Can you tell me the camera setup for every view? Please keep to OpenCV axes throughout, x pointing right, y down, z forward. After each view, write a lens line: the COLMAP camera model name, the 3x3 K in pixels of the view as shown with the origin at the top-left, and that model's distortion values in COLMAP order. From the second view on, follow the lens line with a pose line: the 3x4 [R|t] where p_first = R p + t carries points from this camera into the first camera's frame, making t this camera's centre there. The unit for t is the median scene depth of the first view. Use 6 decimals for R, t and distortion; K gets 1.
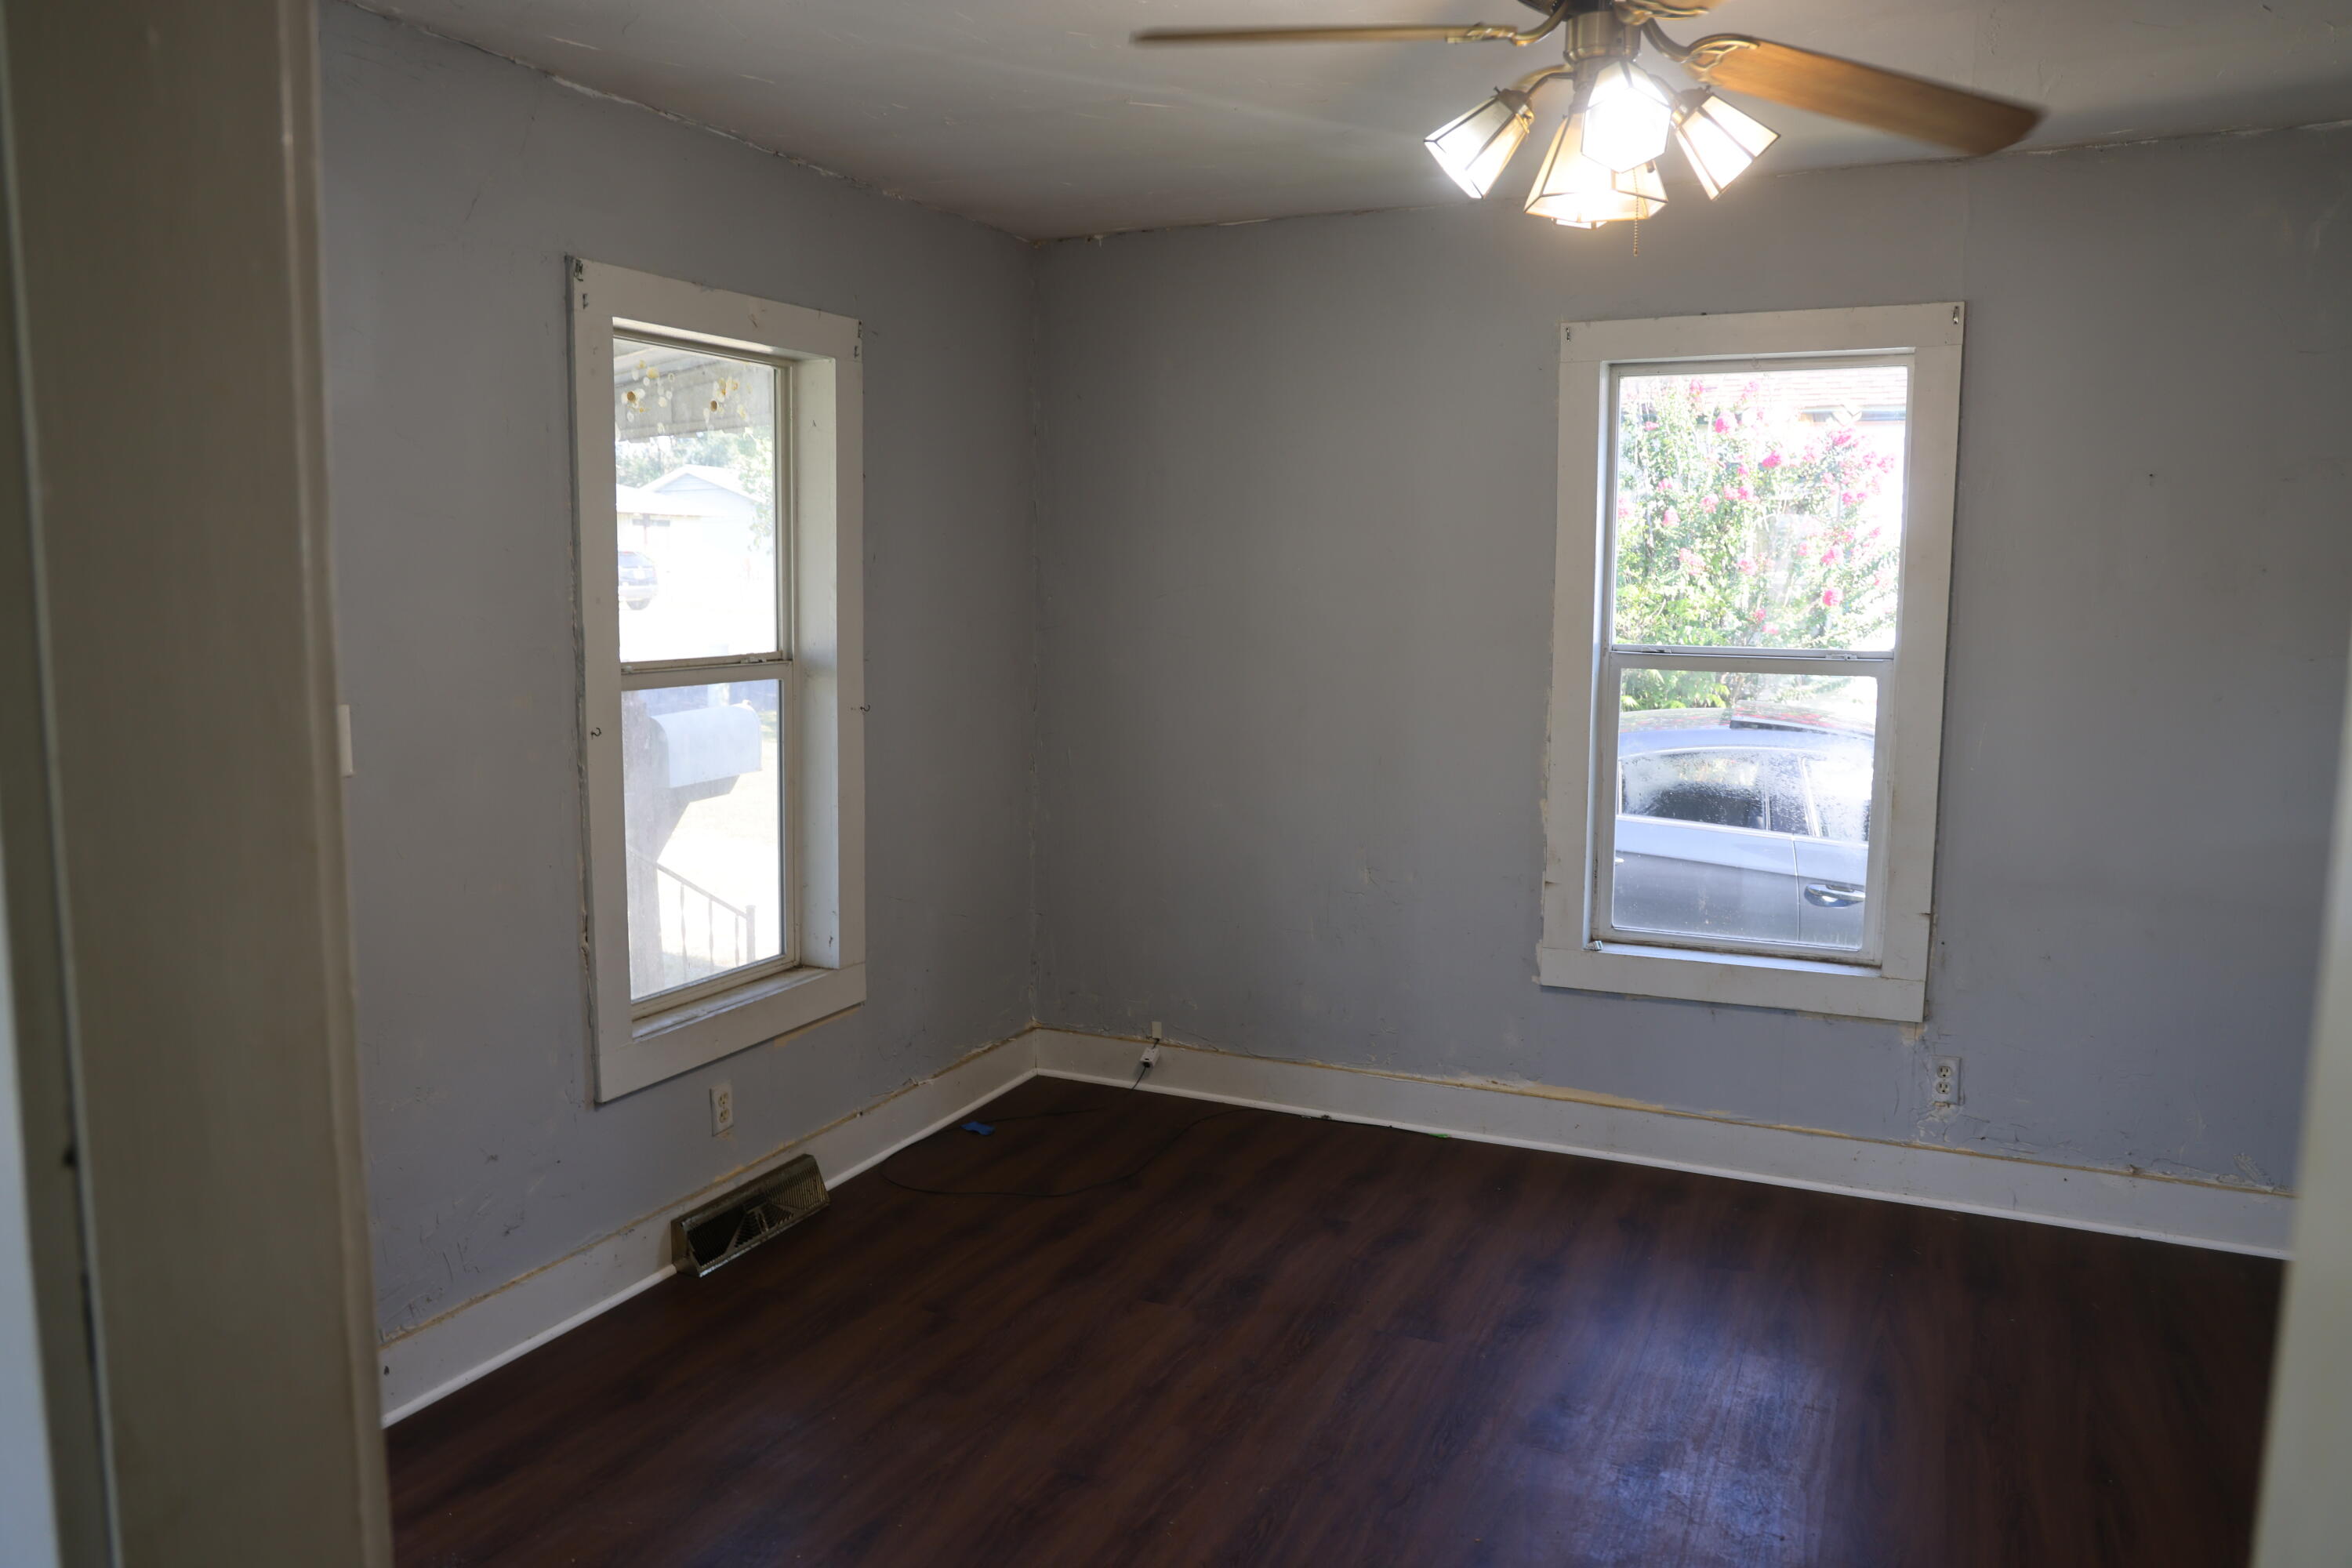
lens RADIAL K [[1732.0, 0, 1176.0], [0, 1732.0, 784.0], [0, 0, 1]] dist [-0.003043, -0.000208]
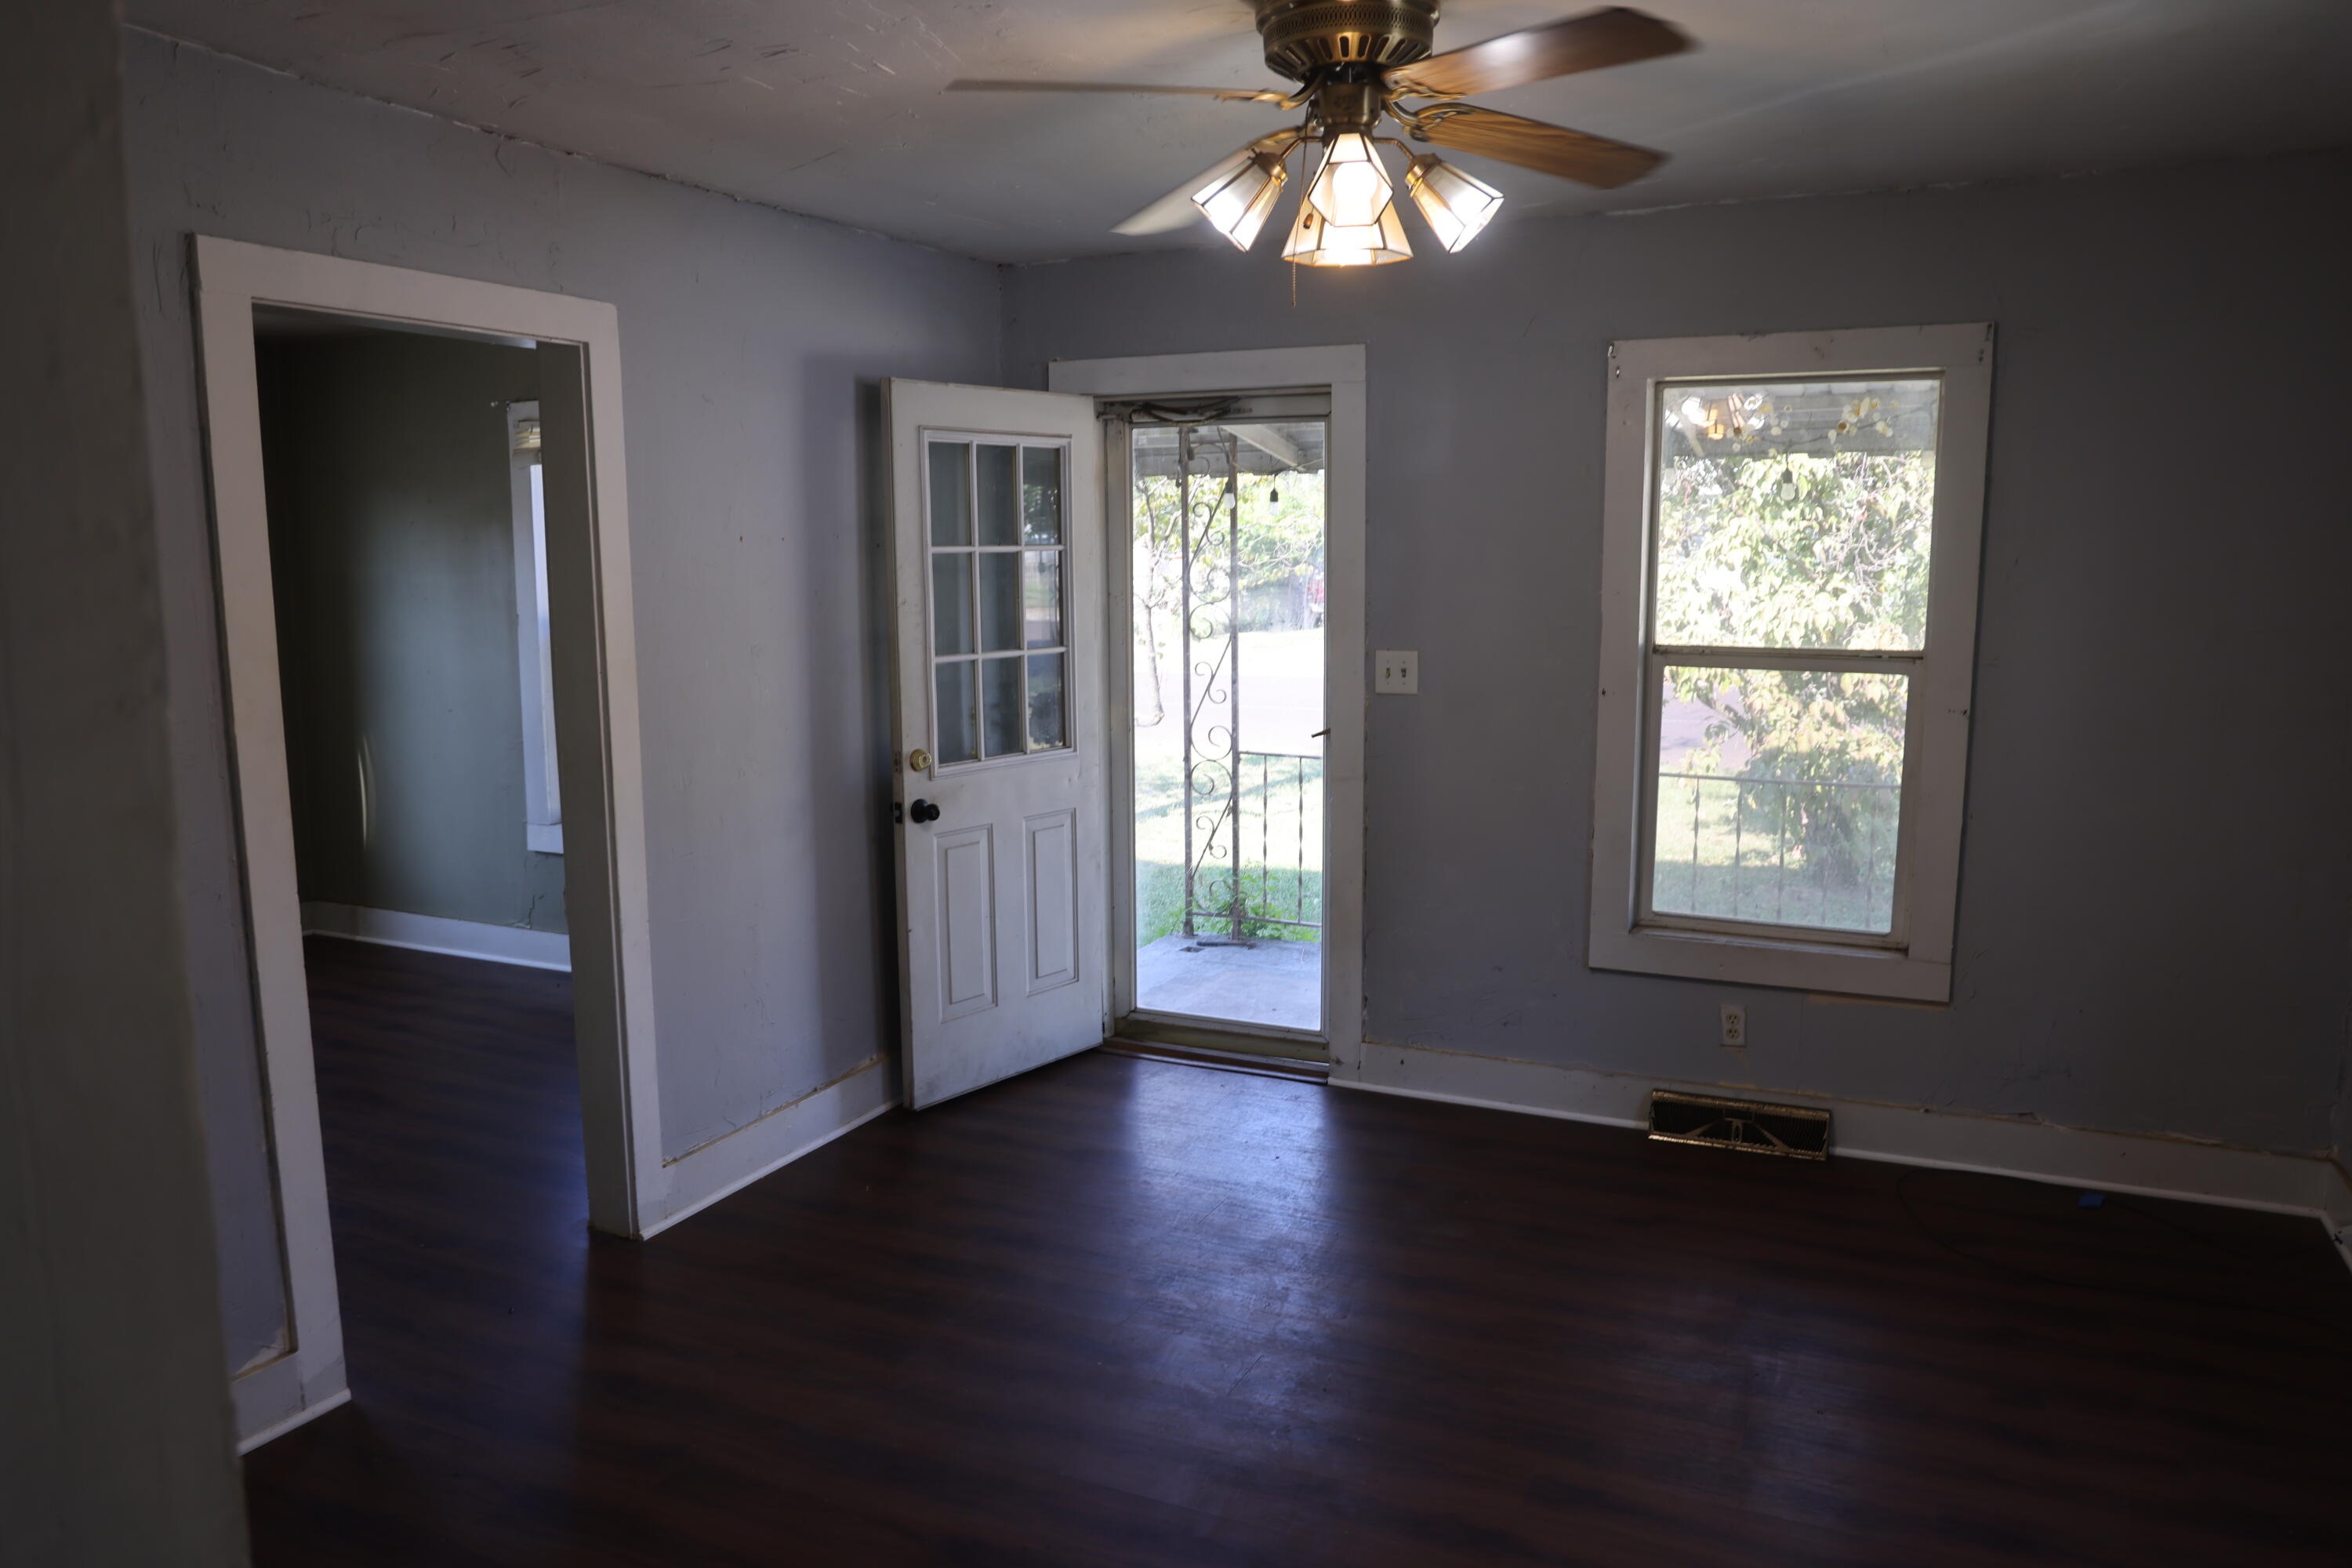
lens RADIAL K [[1631.4, 0, 1169.6], [0, 1631.4, 784.9], [0, 0, 1]] dist [-0.091905, 0.074105]
pose [[-0.024989, 0.130414, -0.991145, 0.813878], [-0.125159, 0.983245, 0.132530, -0.072611], [0.991822, 0.127362, -0.008248, 0.605428]]
